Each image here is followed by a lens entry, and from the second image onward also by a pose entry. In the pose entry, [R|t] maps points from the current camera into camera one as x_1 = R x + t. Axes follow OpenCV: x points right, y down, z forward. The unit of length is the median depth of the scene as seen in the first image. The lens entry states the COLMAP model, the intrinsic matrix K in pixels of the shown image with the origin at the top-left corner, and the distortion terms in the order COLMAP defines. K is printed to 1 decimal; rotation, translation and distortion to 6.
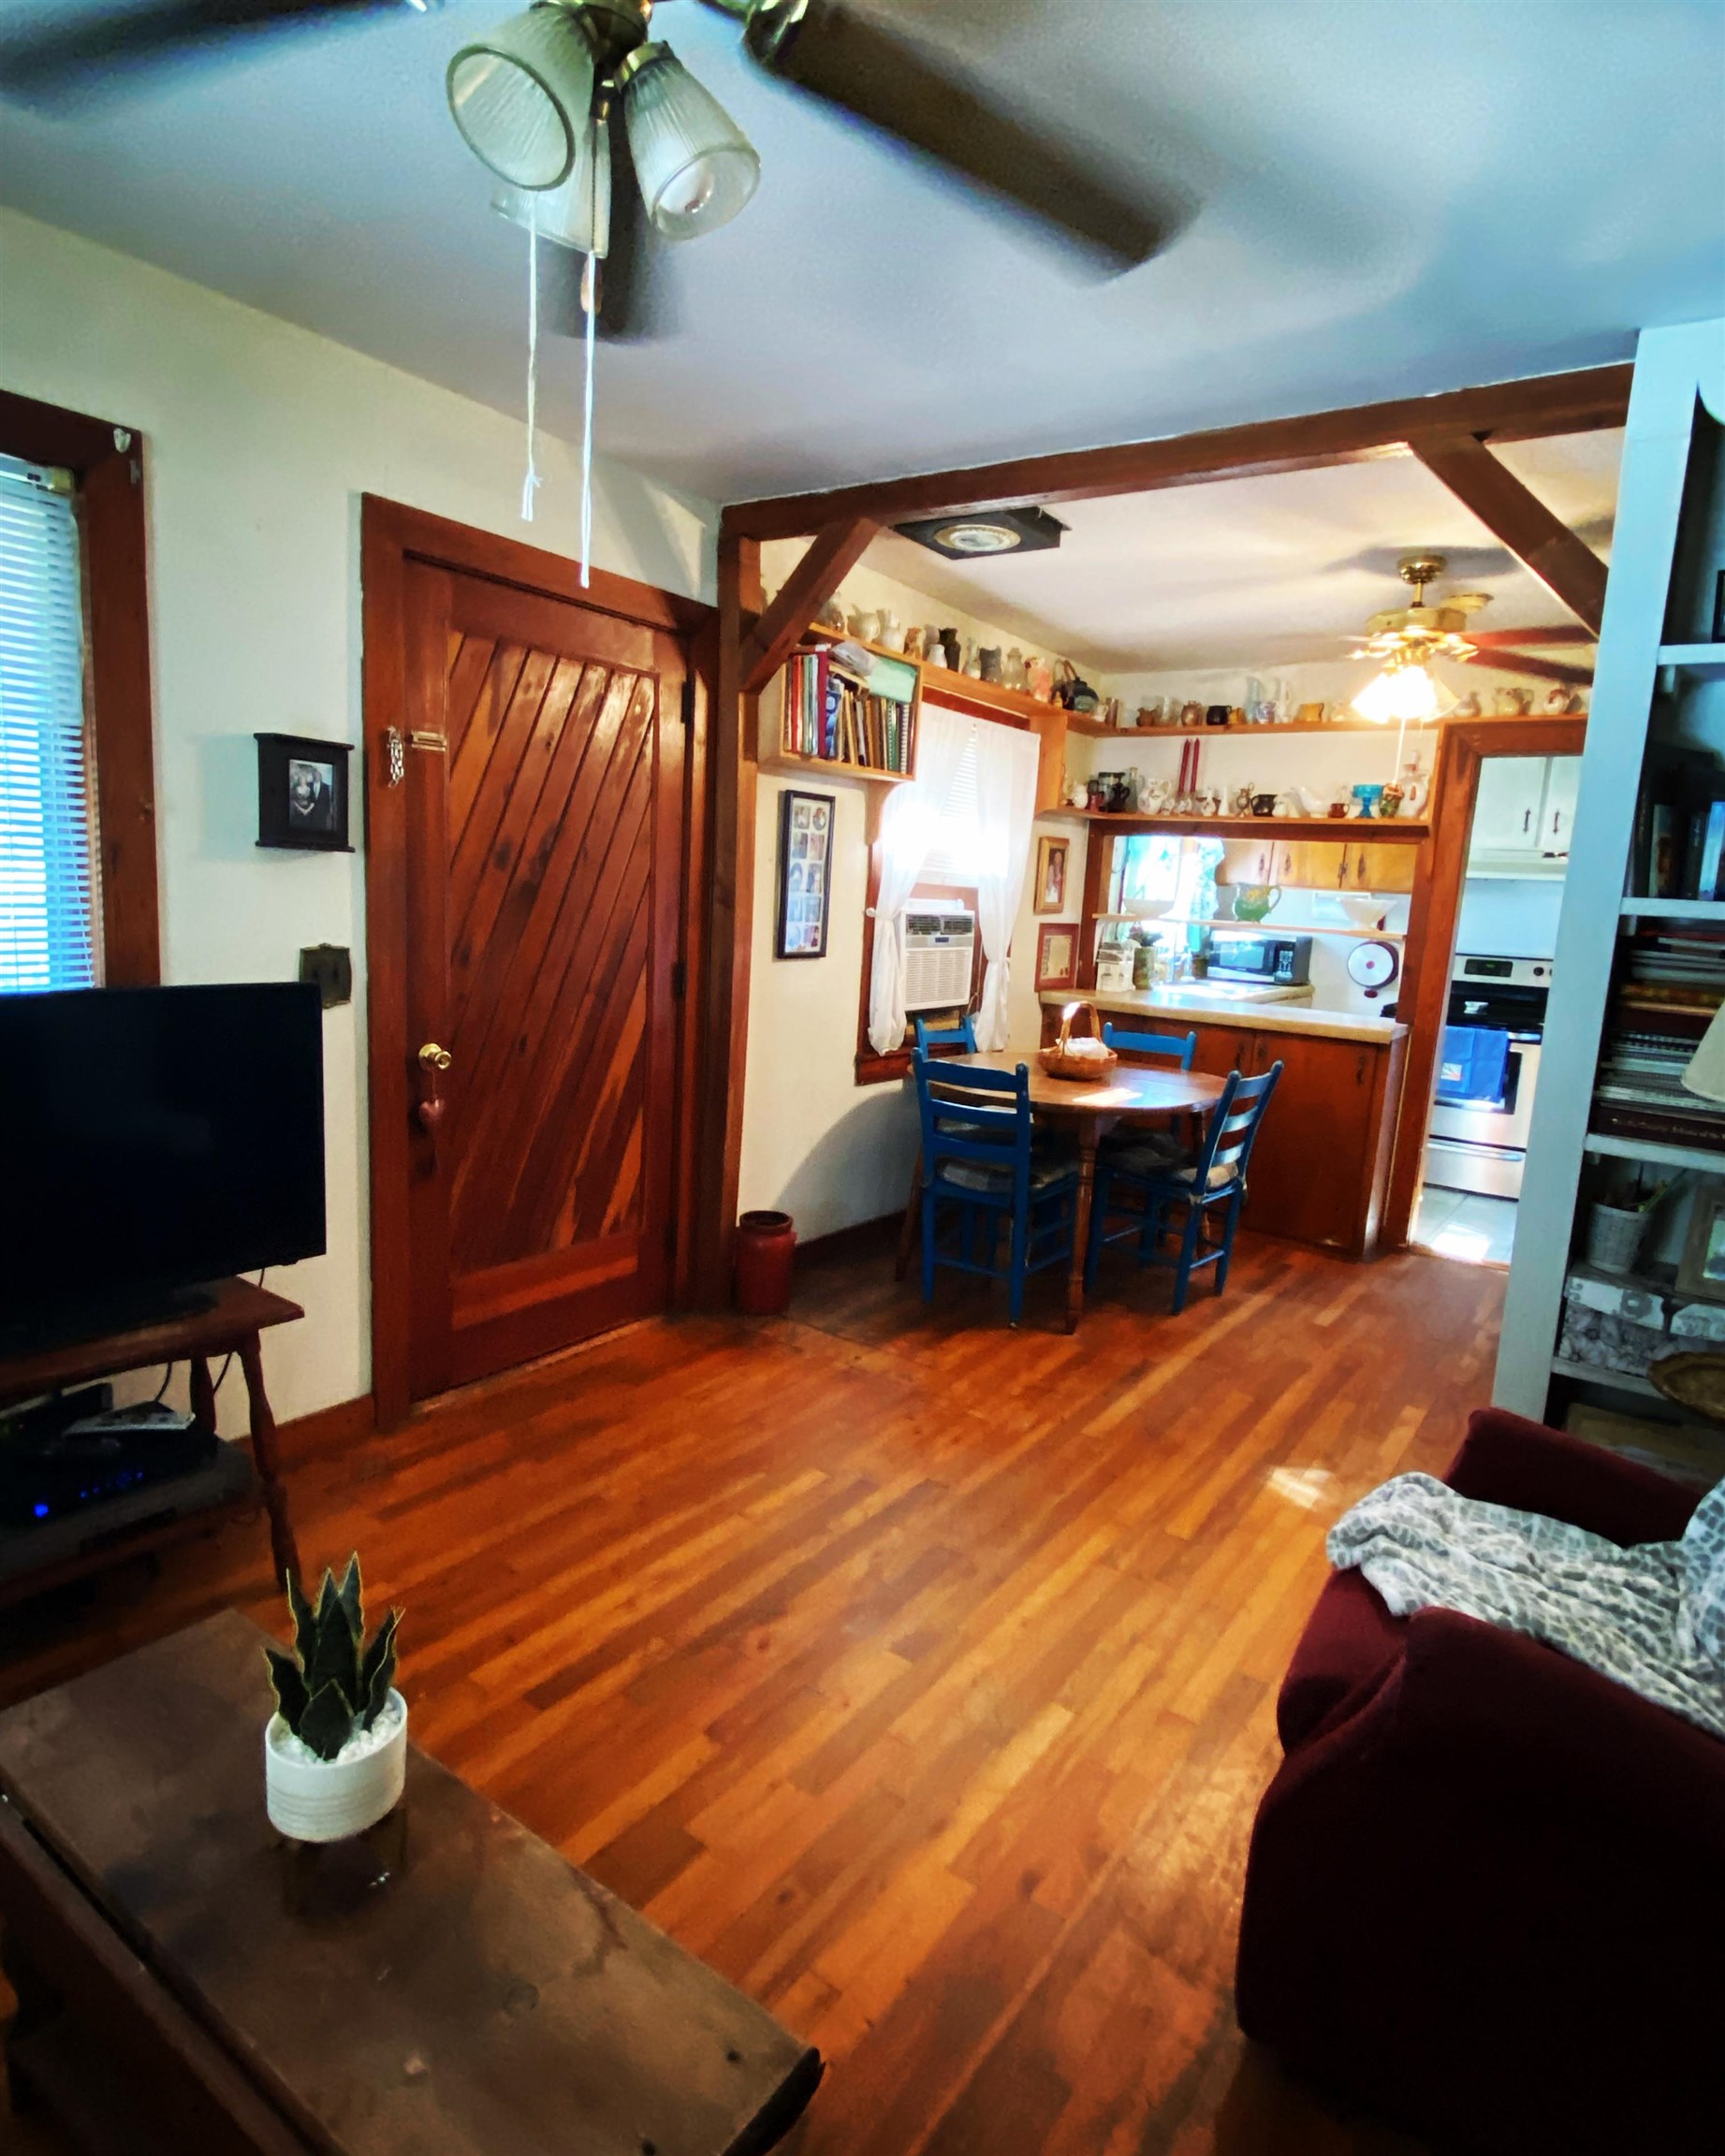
lens RADIAL K [[1195.6, 0, 865.2], [0, 1195.6, 1079.0], [0, 0, 1]] dist [0.002153, -0.000010]
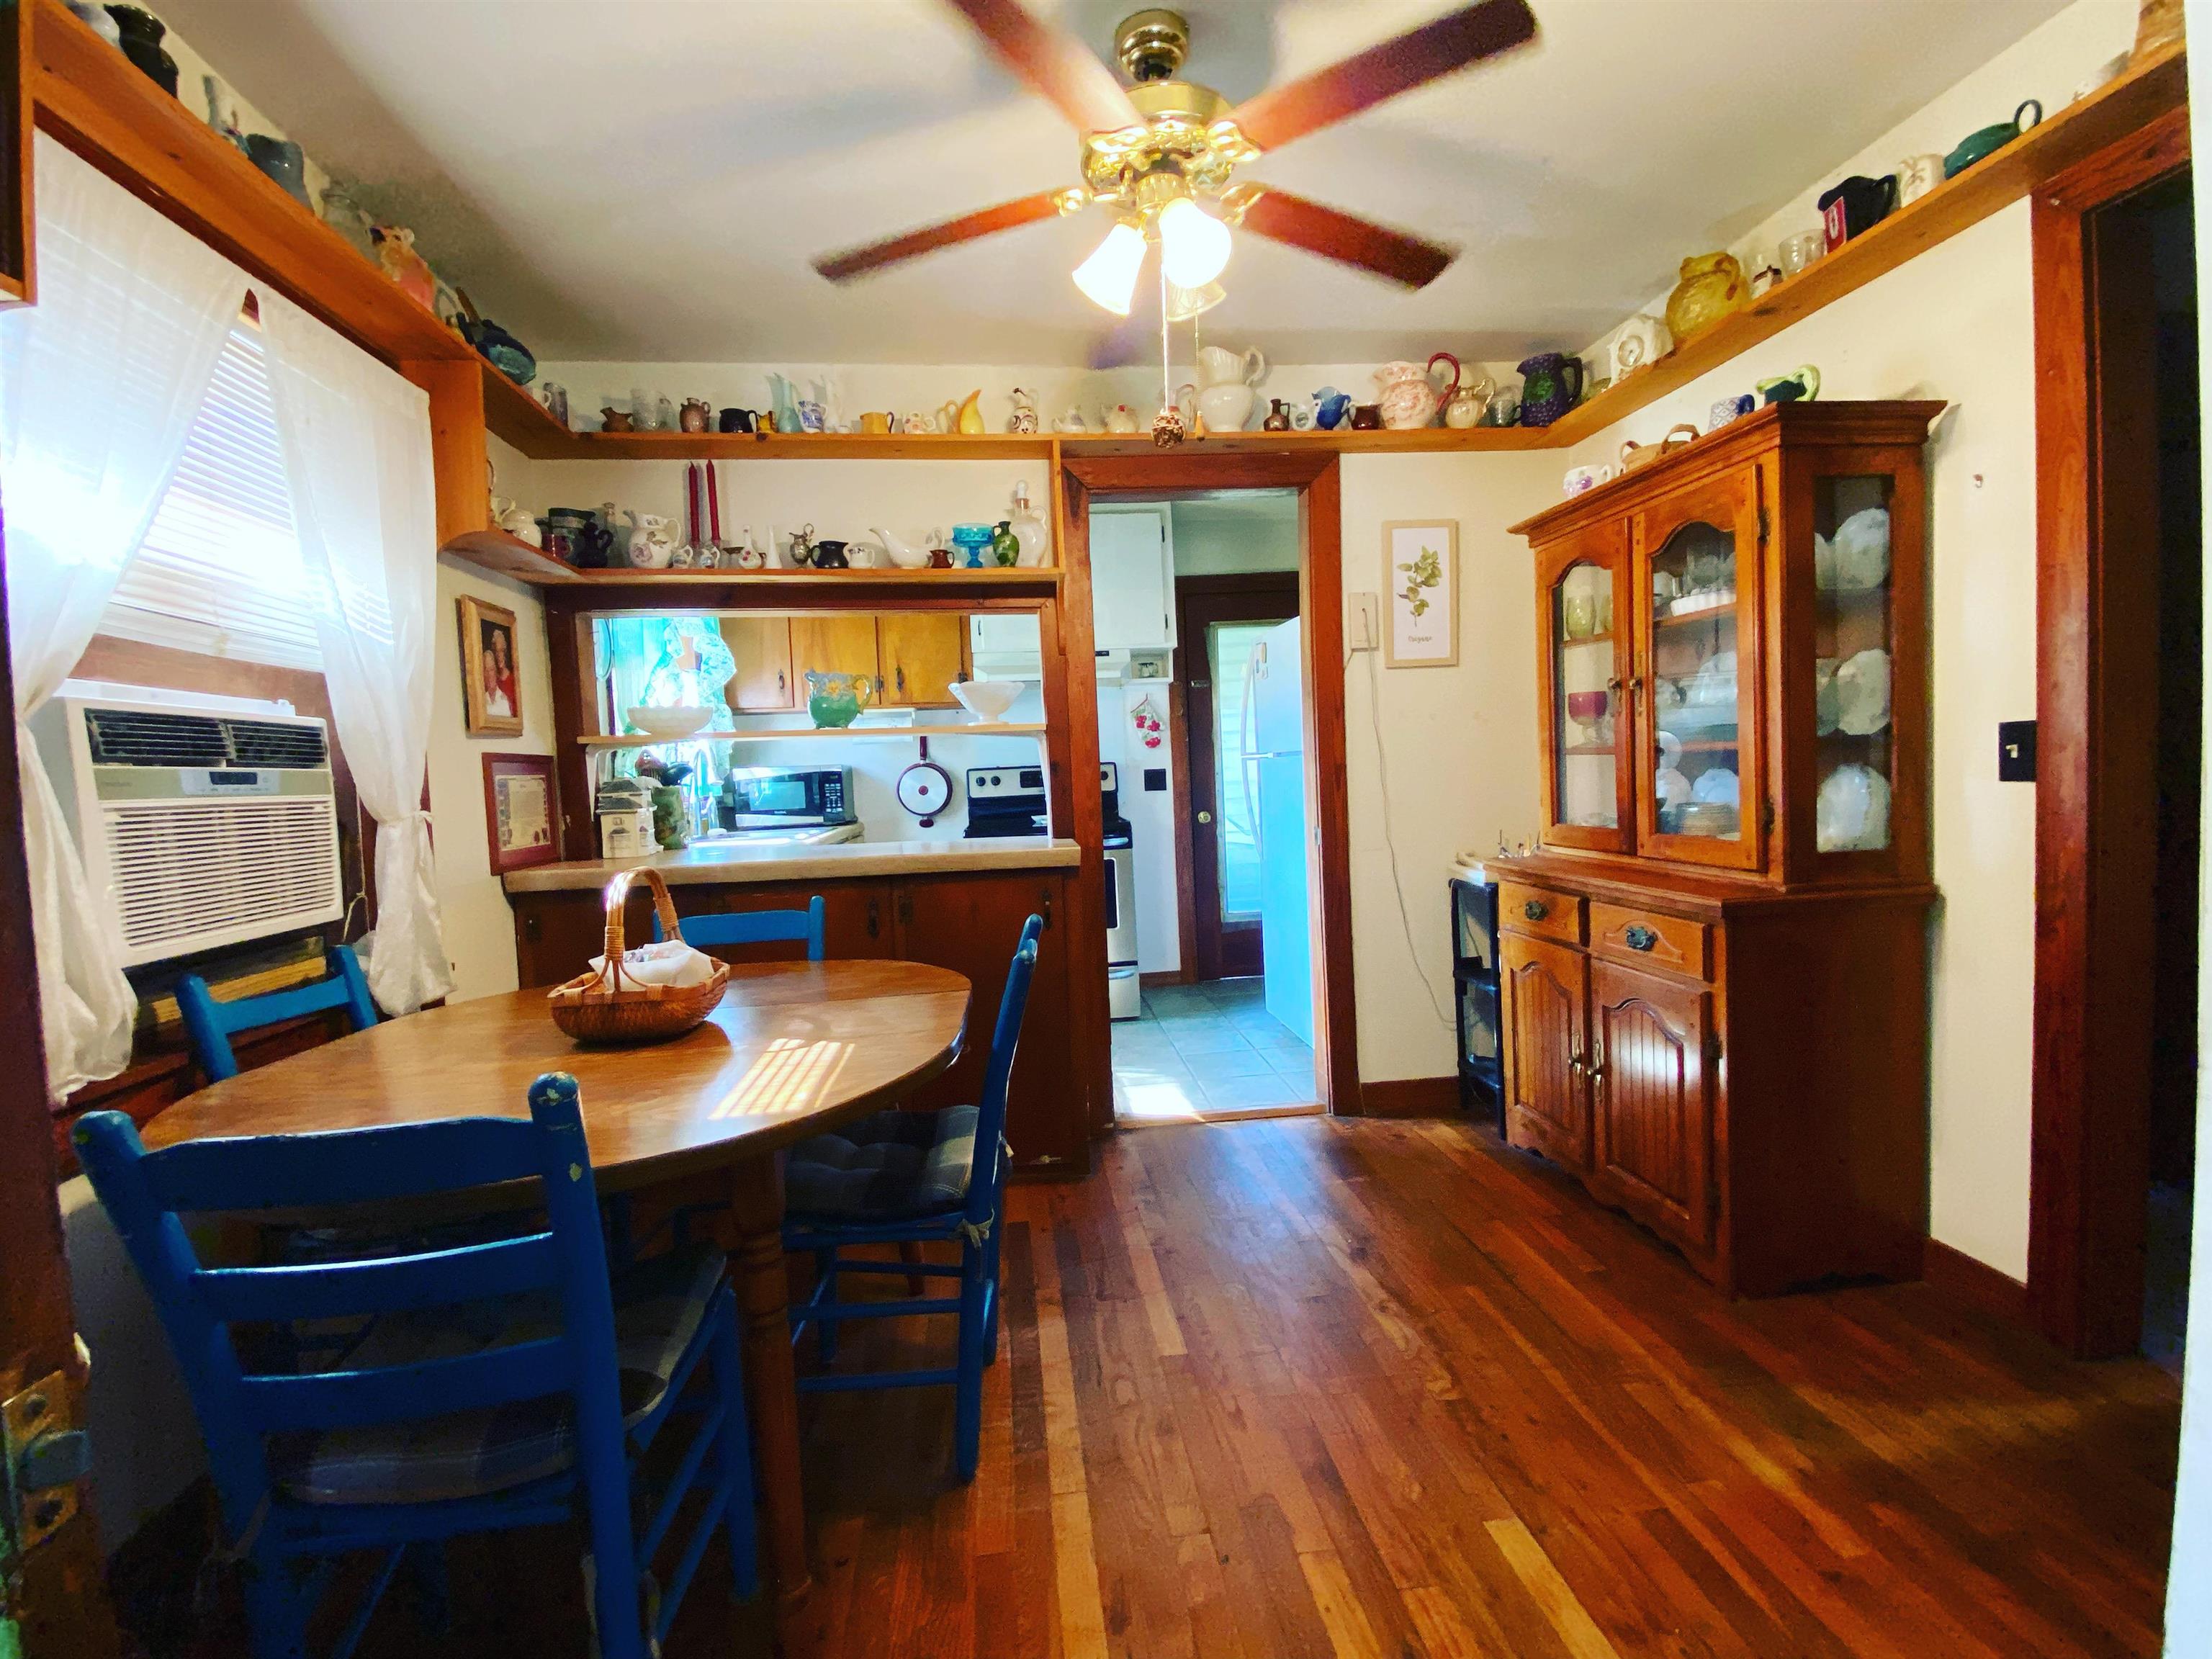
lens RADIAL K [[1016.7, 0, 1102.4], [0, 1016.7, 822.3], [0, 0, 1]] dist [0.012266, -0.001232]
pose [[0.747803, -0.118584, 0.653244, 0.049441], [0.188701, 0.981304, -0.037879, -0.027210], [-0.636539, 0.151594, 0.756199, 0.479049]]
